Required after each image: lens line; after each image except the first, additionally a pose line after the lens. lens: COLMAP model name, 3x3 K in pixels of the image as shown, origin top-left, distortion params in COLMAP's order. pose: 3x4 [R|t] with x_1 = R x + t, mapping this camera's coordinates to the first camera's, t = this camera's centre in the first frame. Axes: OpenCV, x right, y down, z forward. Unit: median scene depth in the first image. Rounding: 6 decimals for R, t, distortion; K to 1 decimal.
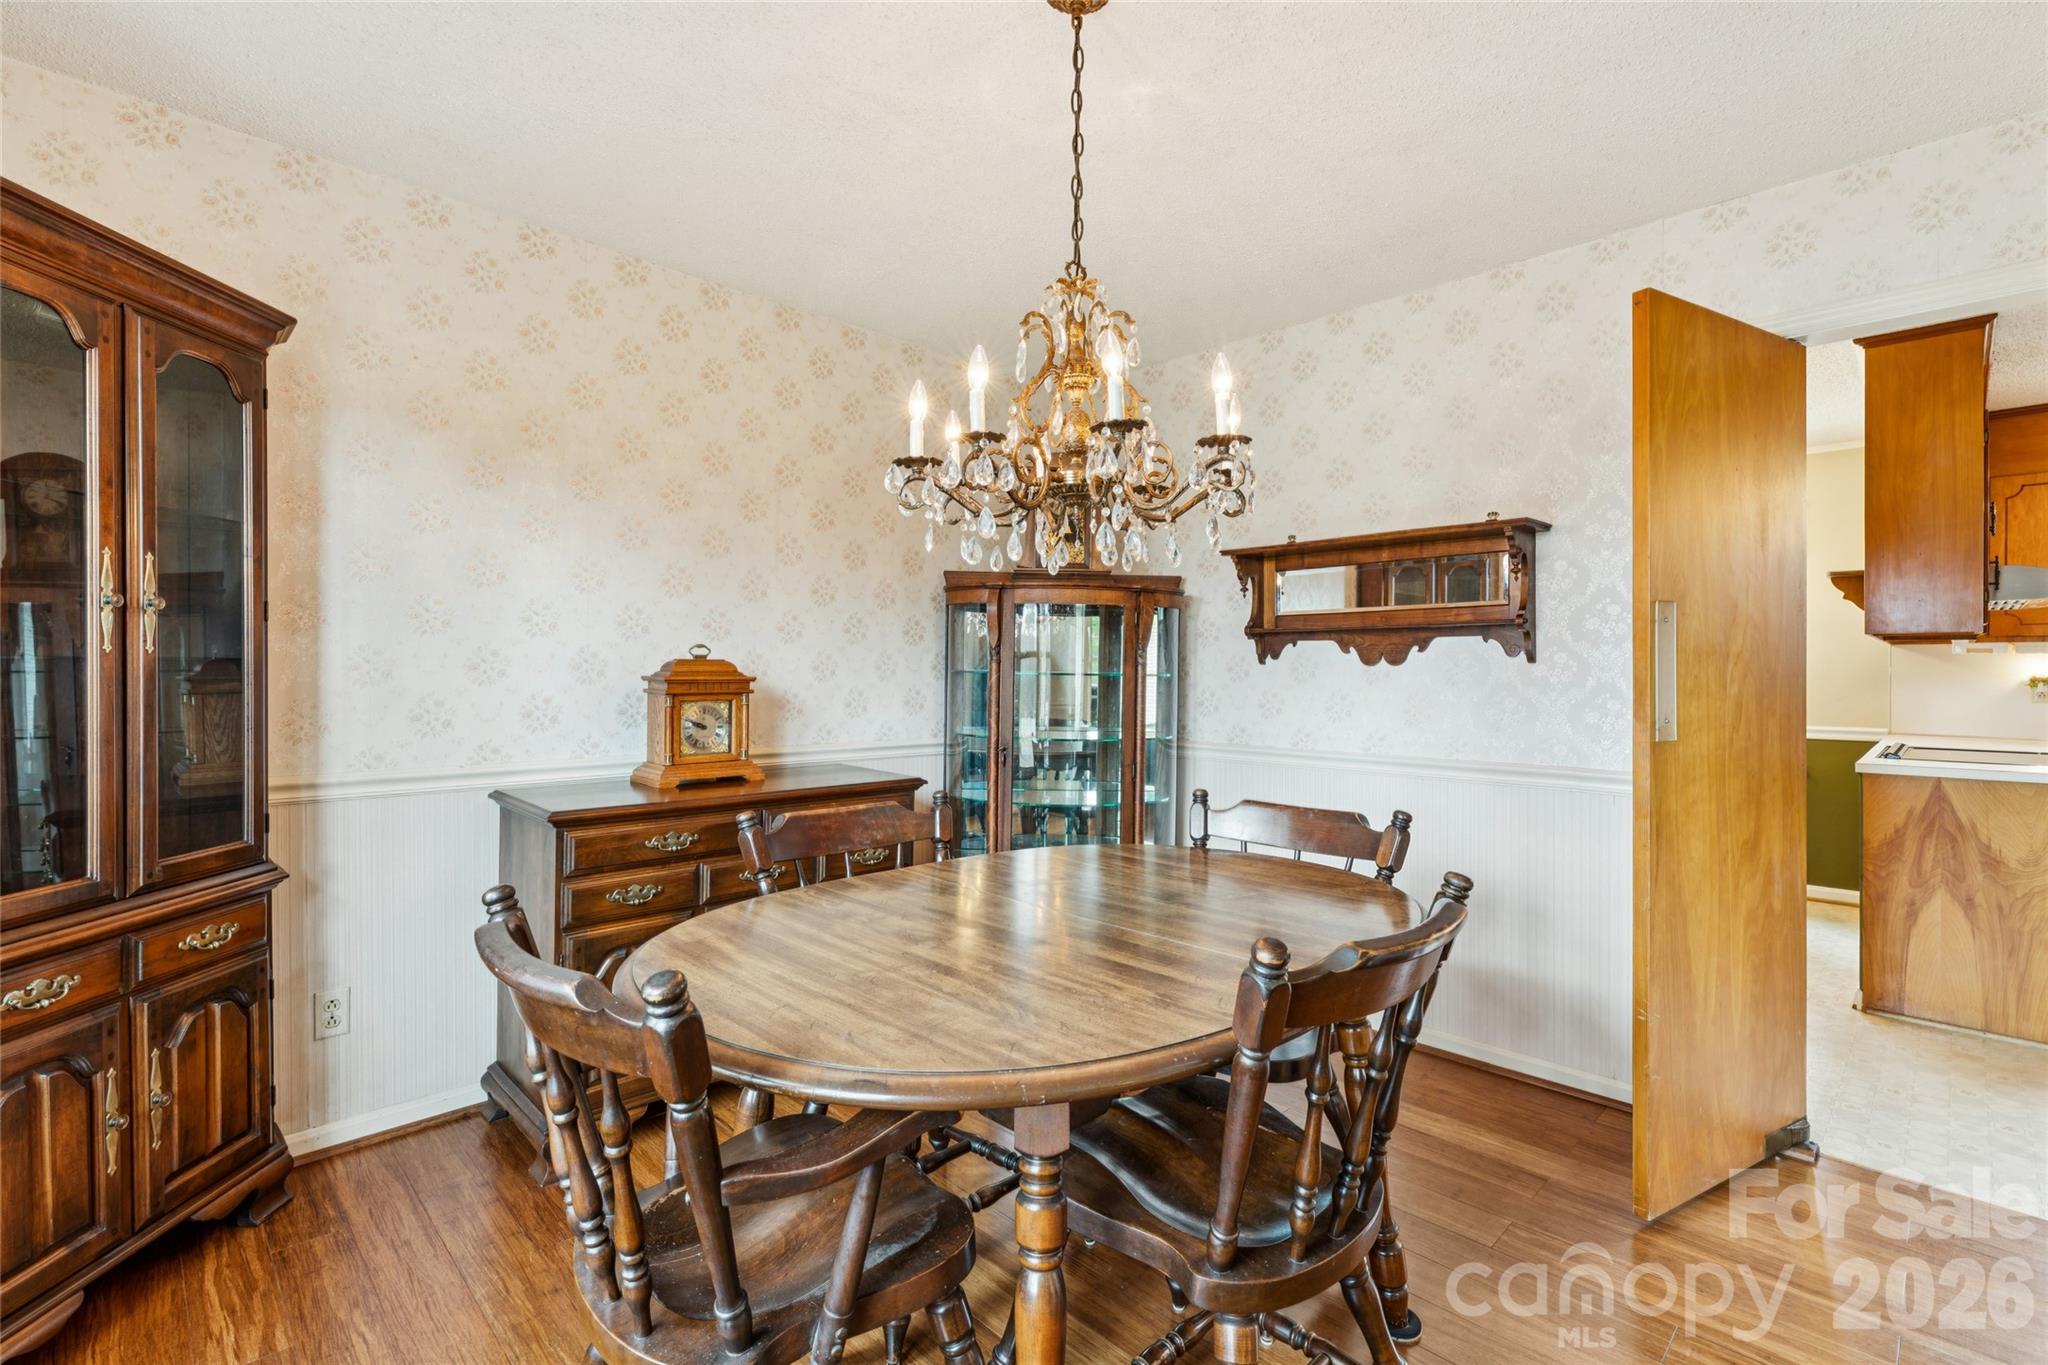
lens RADIAL K [[924.9, 0, 1025.4], [0, 924.9, 665.3], [0, 0, 1]] dist [-0.003075, 0.000095]
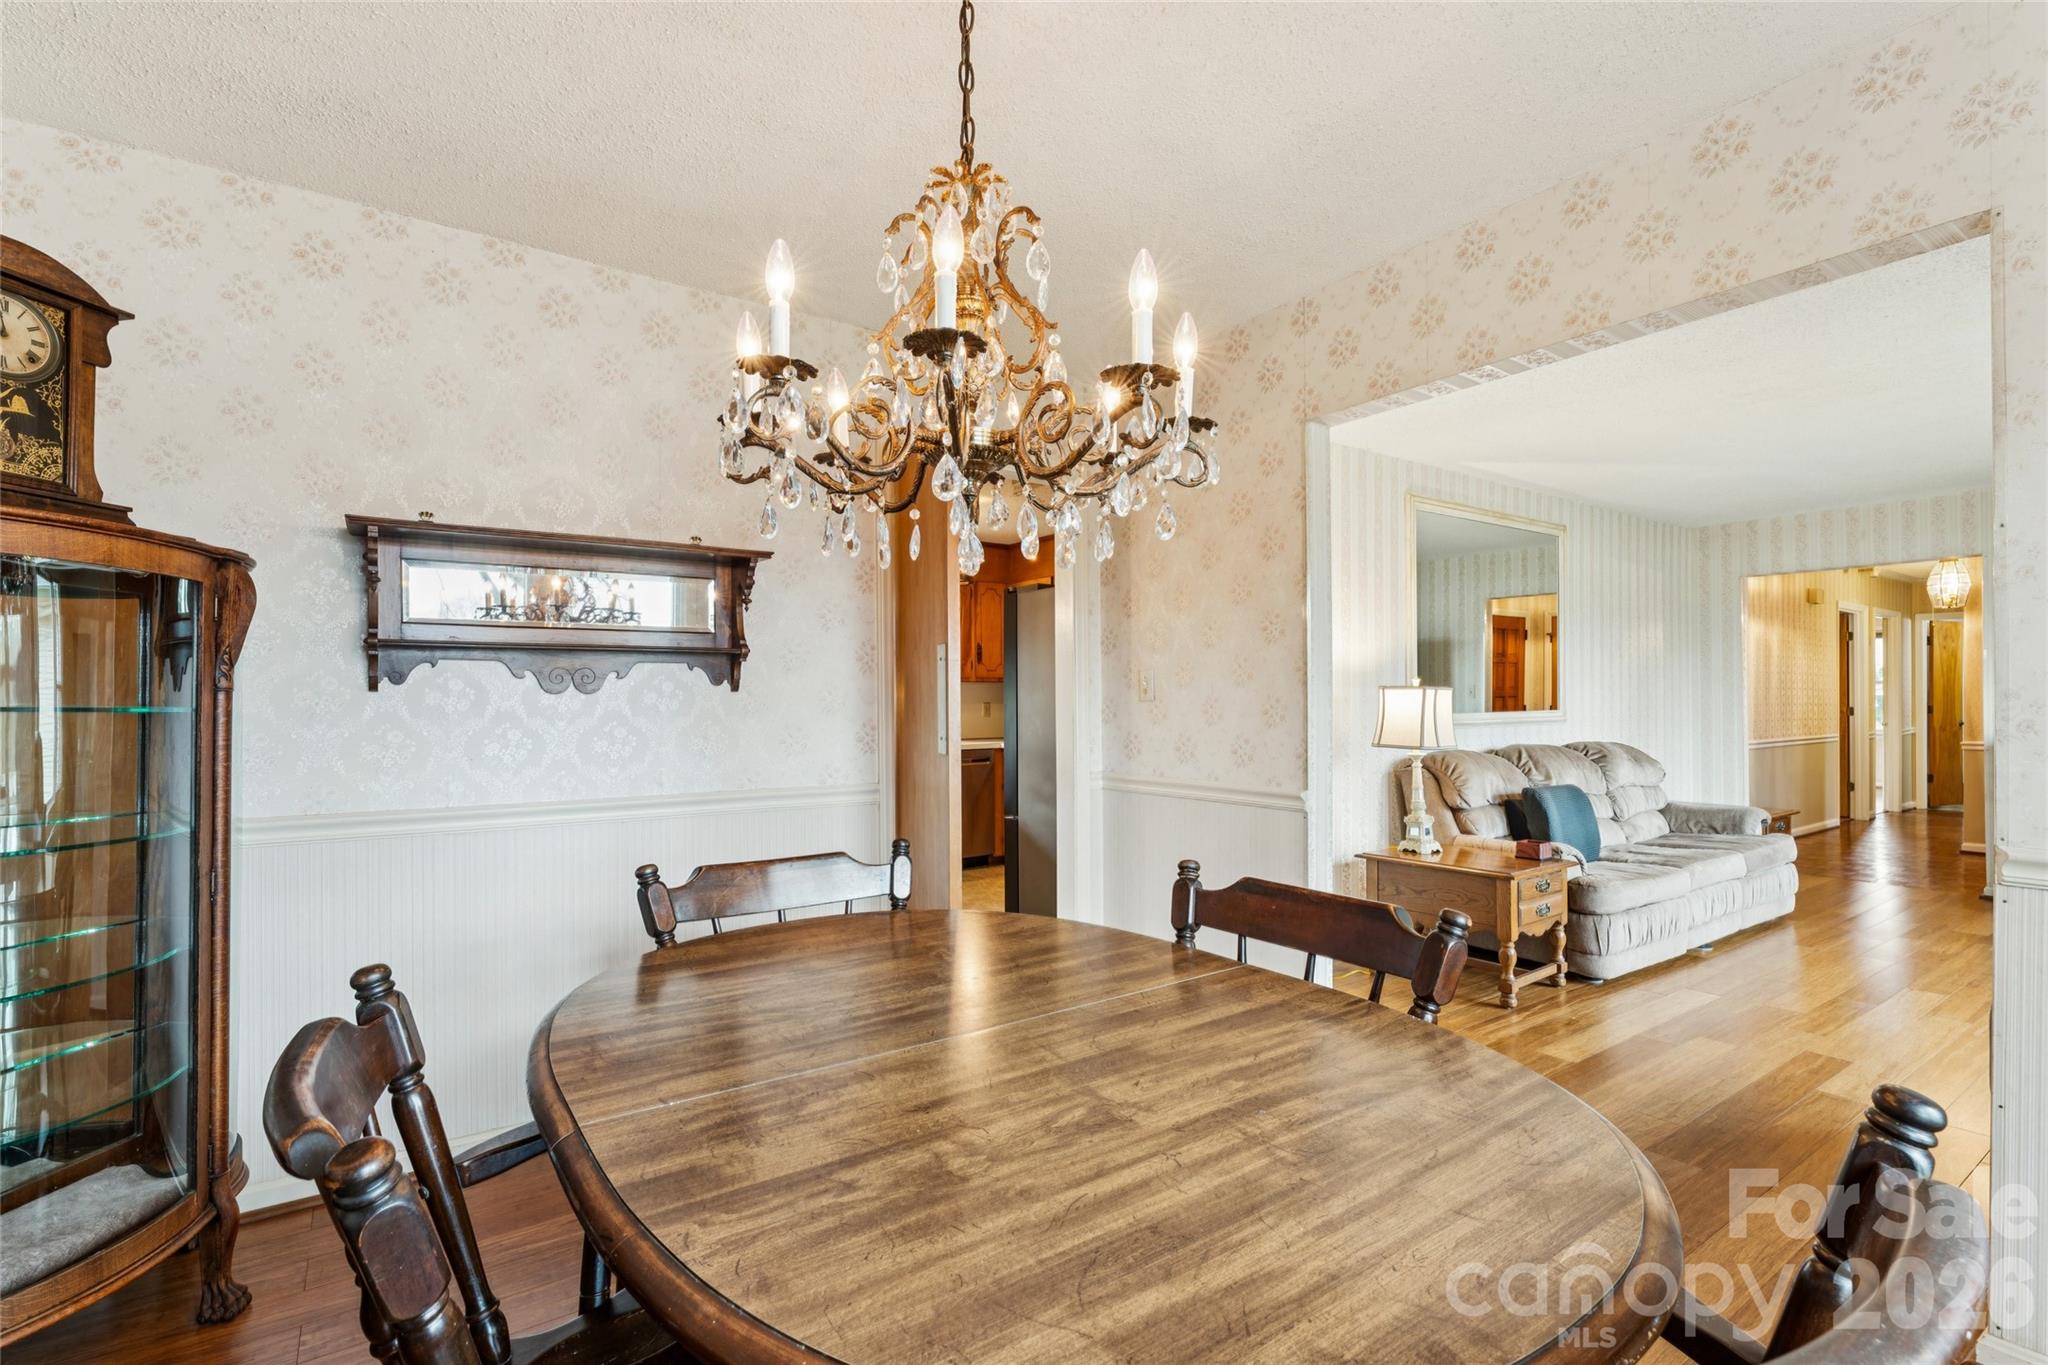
lens RADIAL K [[929.9, 0, 1027.6], [0, 929.9, 683.0], [0, 0, 1]] dist [-0.001879, 0.000108]
pose [[0.175937, 0.015689, 0.984276, -0.364945], [0.000940, 0.999870, -0.016106, 0.004090], [-0.984401, 0.003759, 0.175900, 0.452932]]
